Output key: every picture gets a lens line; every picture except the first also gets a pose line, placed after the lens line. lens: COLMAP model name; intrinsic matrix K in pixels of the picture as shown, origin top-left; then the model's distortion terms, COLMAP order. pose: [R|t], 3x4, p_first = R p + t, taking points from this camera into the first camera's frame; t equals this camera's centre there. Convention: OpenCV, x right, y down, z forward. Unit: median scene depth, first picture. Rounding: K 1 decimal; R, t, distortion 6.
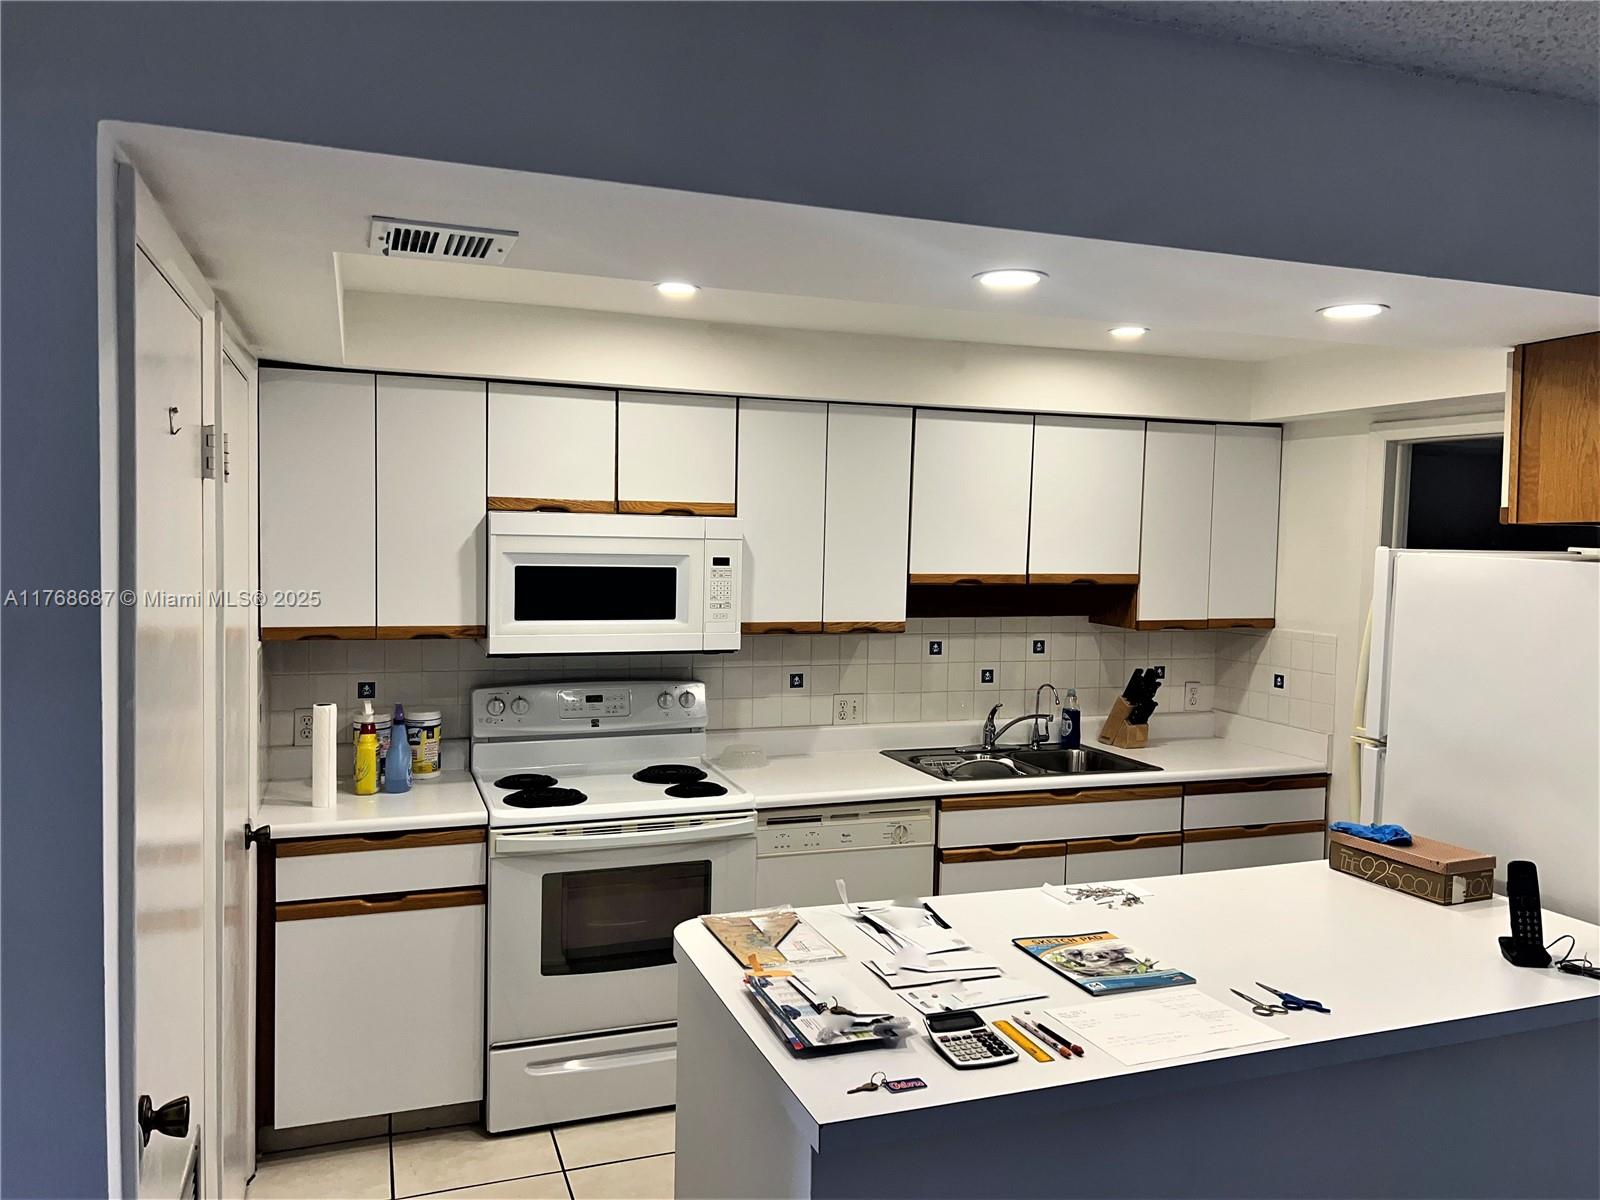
lens RADIAL K [[1206.5, 0, 800.2], [0, 1206.5, 598.3], [0, 0, 1]] dist [0.057637, -0.006421]
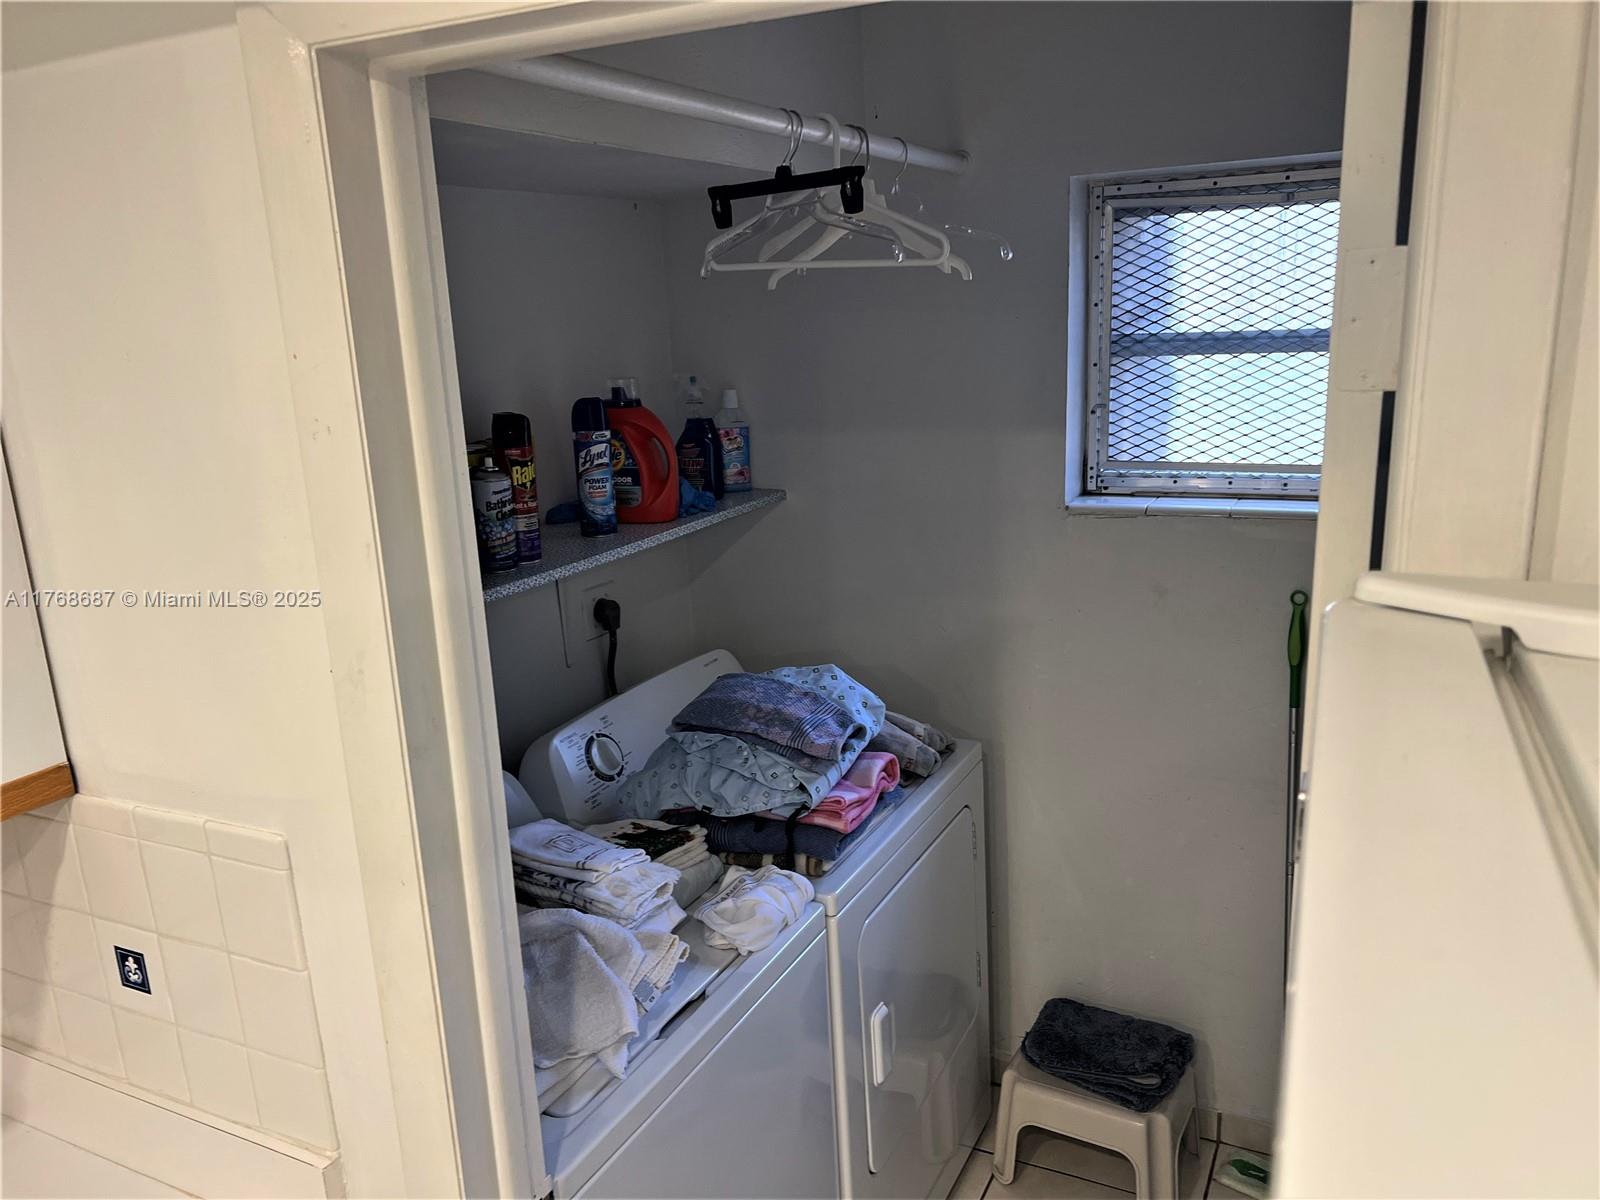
lens RADIAL K [[1206.5, 0, 800.4], [0, 1206.5, 599.9], [0, 0, 1]] dist [0.057637, -0.006421]
pose [[0.733076, -0.214632, 0.645393, 0.340571], [0.098599, 0.972415, 0.211392, -0.062261], [-0.672962, -0.091332, 0.734017, 0.690870]]
